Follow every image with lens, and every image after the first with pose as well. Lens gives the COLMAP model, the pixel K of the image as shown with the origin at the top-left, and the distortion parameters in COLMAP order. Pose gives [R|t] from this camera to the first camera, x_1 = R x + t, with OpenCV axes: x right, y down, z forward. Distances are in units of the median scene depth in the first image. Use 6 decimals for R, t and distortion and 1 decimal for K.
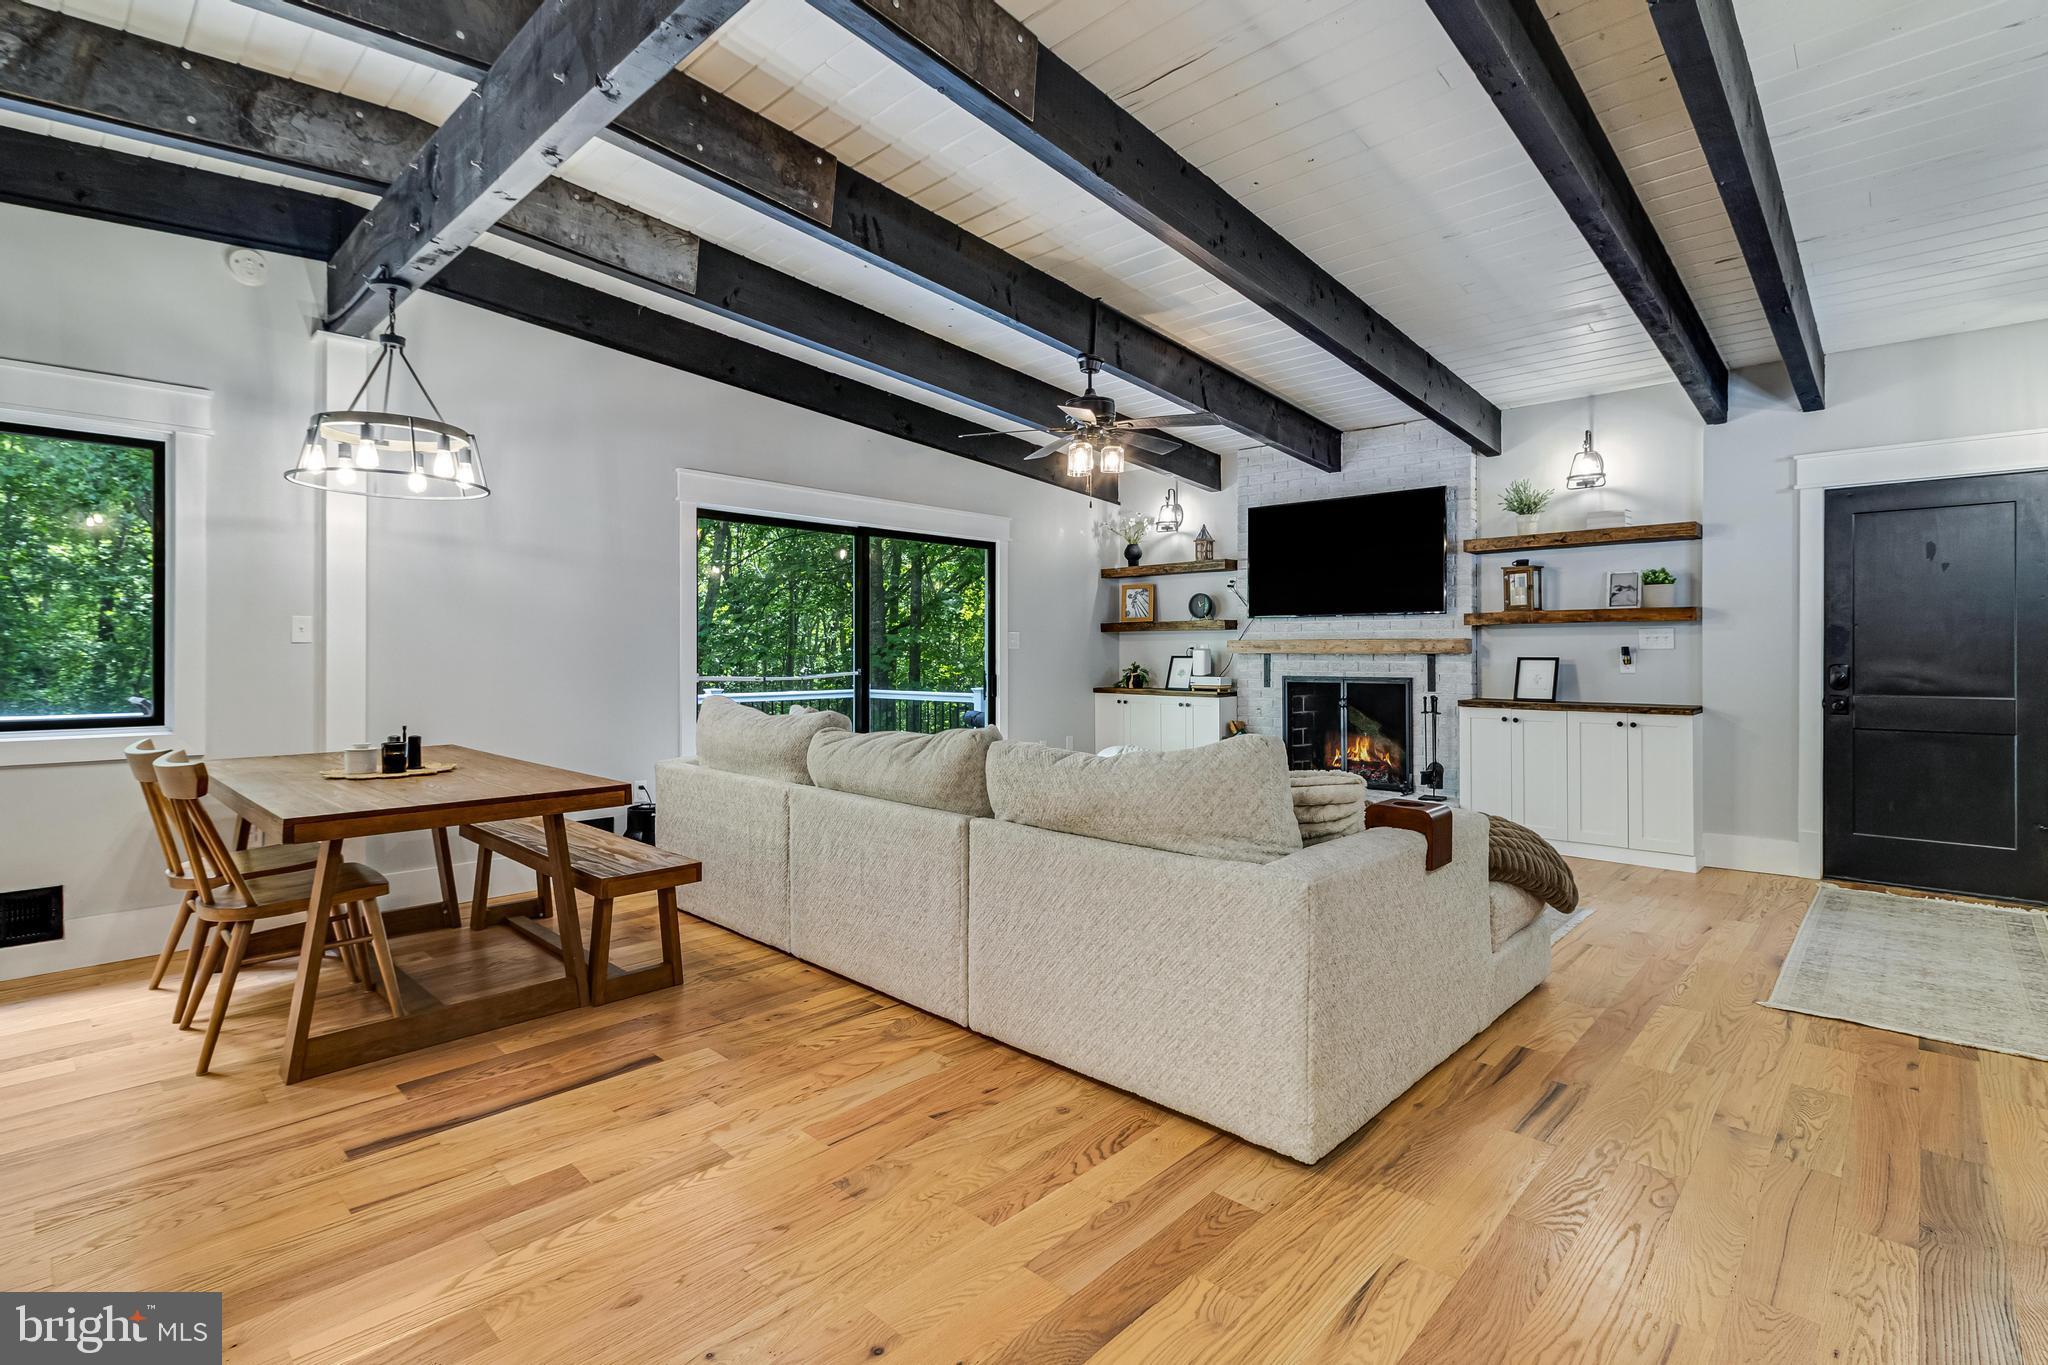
lens RADIAL K [[943.2, 0, 1032.5], [0, 943.2, 652.0], [0, 0, 1]] dist [-0.000645, 0.000808]
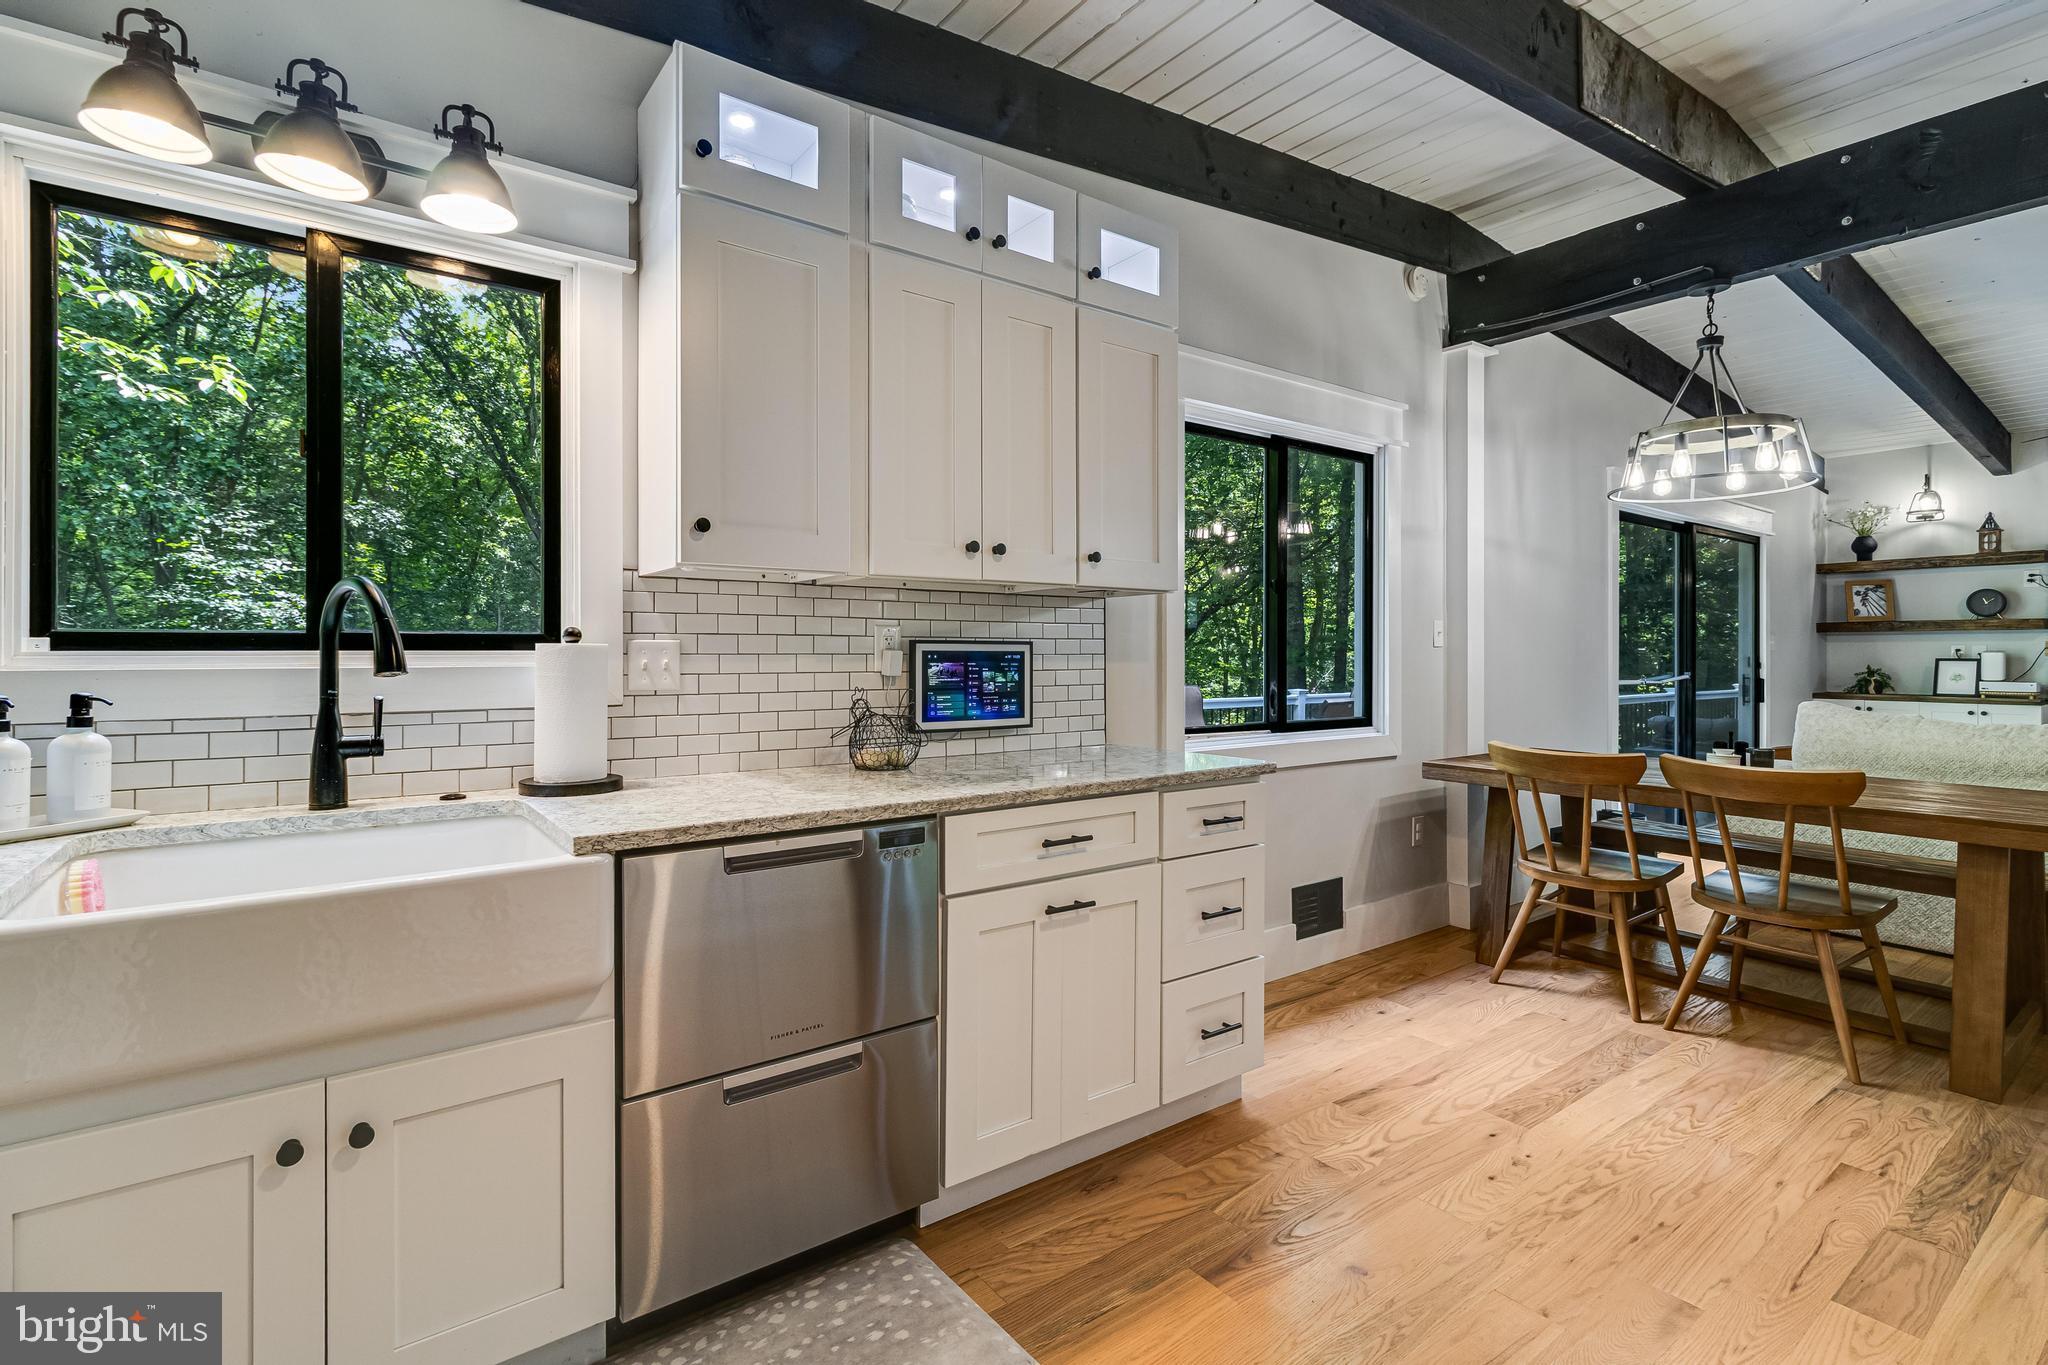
lens RADIAL K [[943.2, 0, 1044.9], [0, 943.2, 653.5], [0, 0, 1]] dist [-0.000645, 0.000808]
pose [[0.988605, -0.001581, -0.150525, -0.748700], [0.001104, 0.999994, -0.003253, 0.001819], [0.150529, 0.003050, 0.988601, -0.028217]]
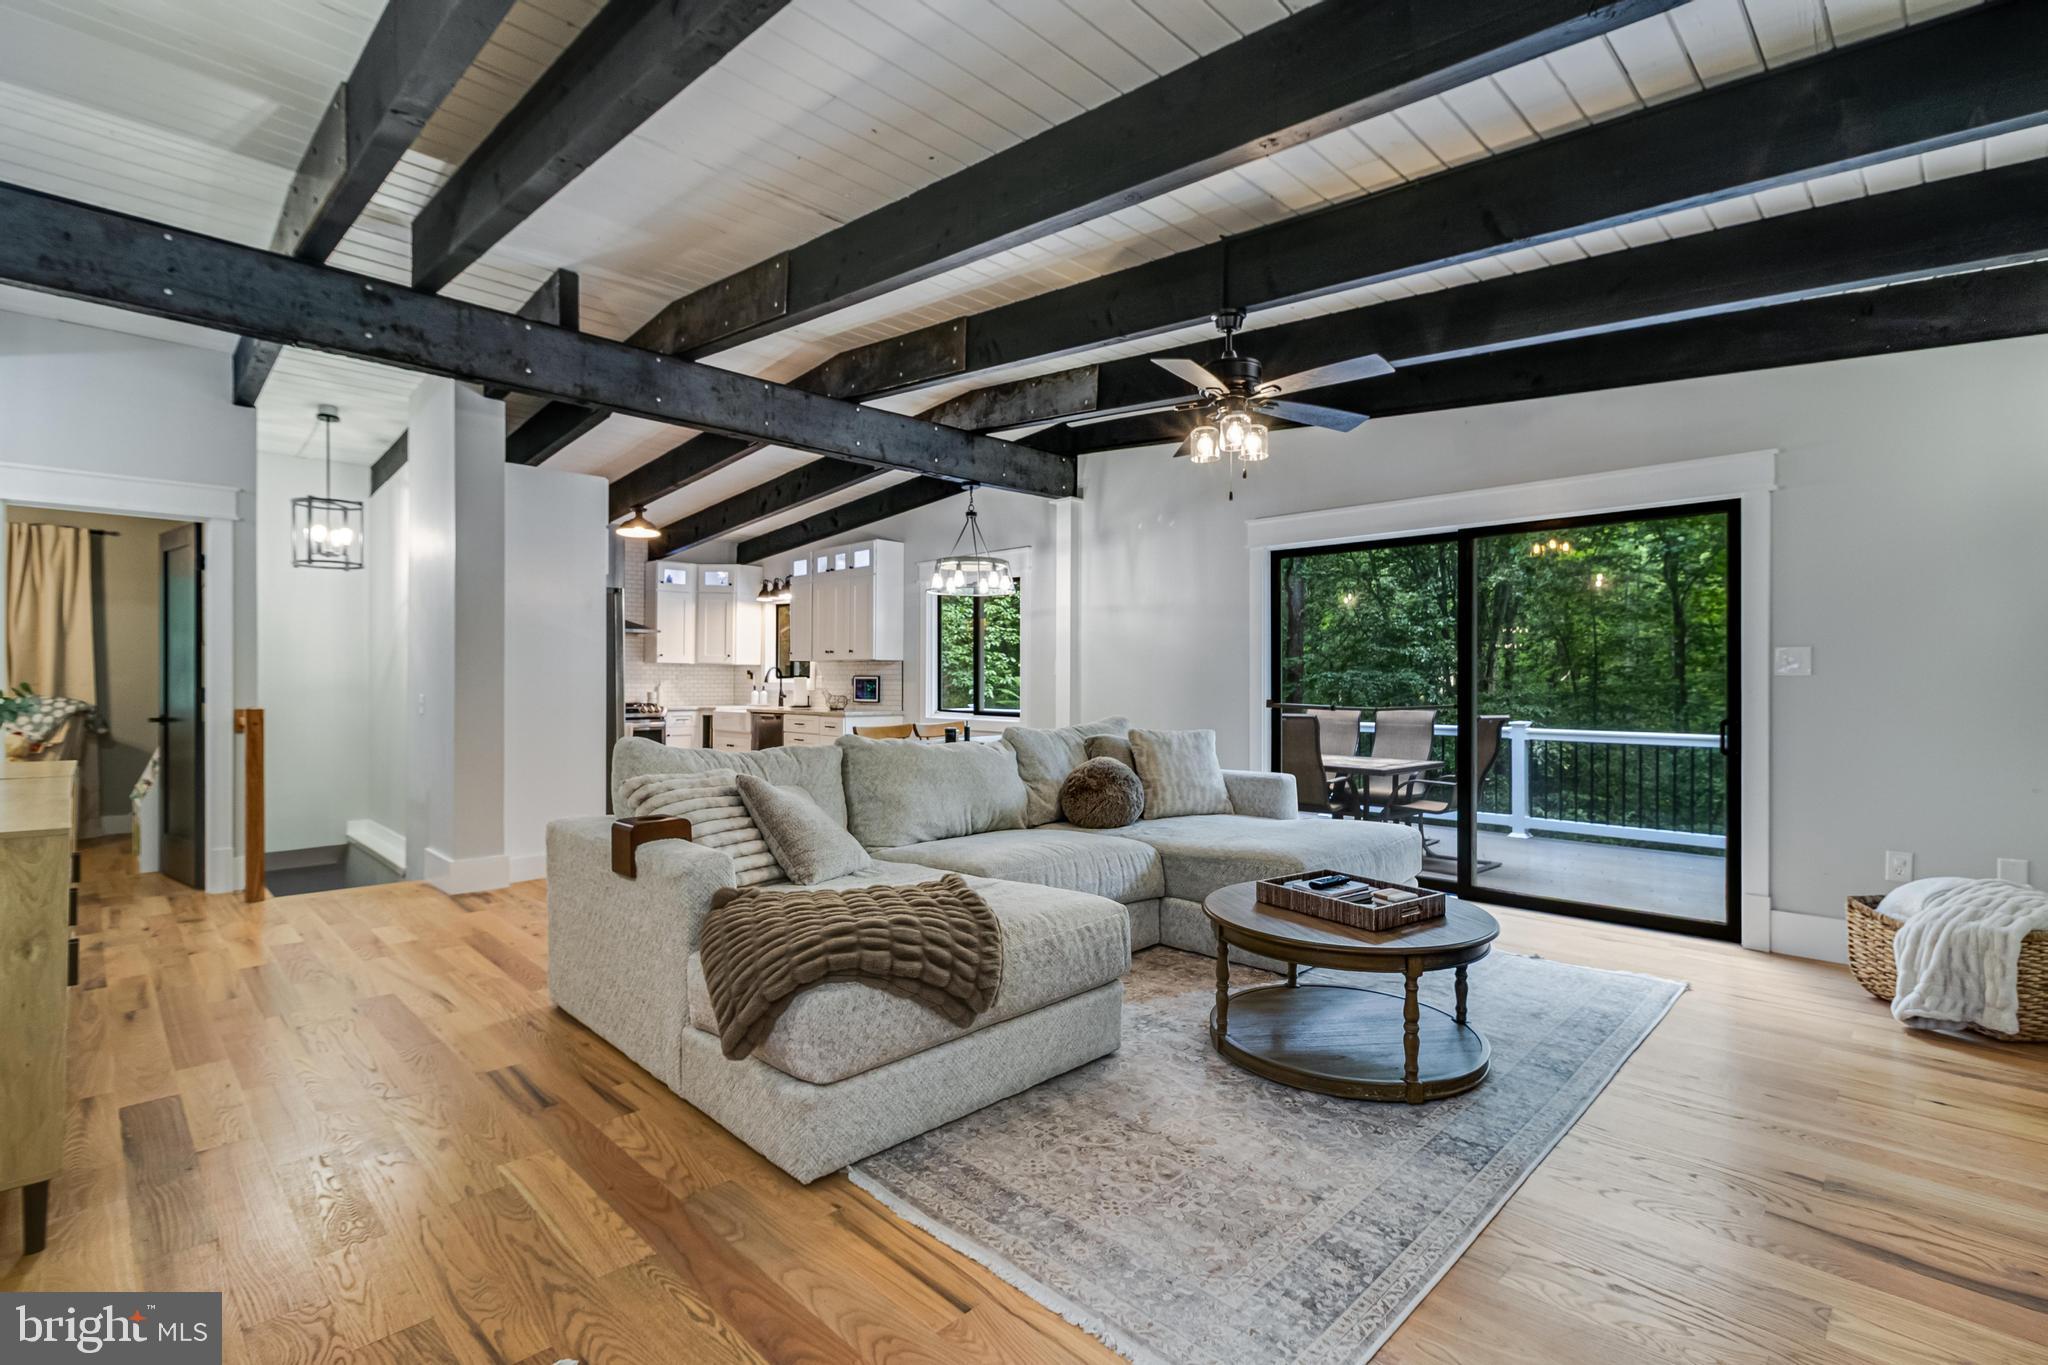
lens RADIAL K [[943.2, 0, 1020.6], [0, 943.2, 673.9], [0, 0, 1]] dist [-0.000645, 0.000808]
pose [[-0.033011, -0.011336, -0.999391, 0.713492], [-0.002511, 0.999933, -0.011259, 0.003756], [0.999452, 0.002137, -0.033037, 0.704423]]
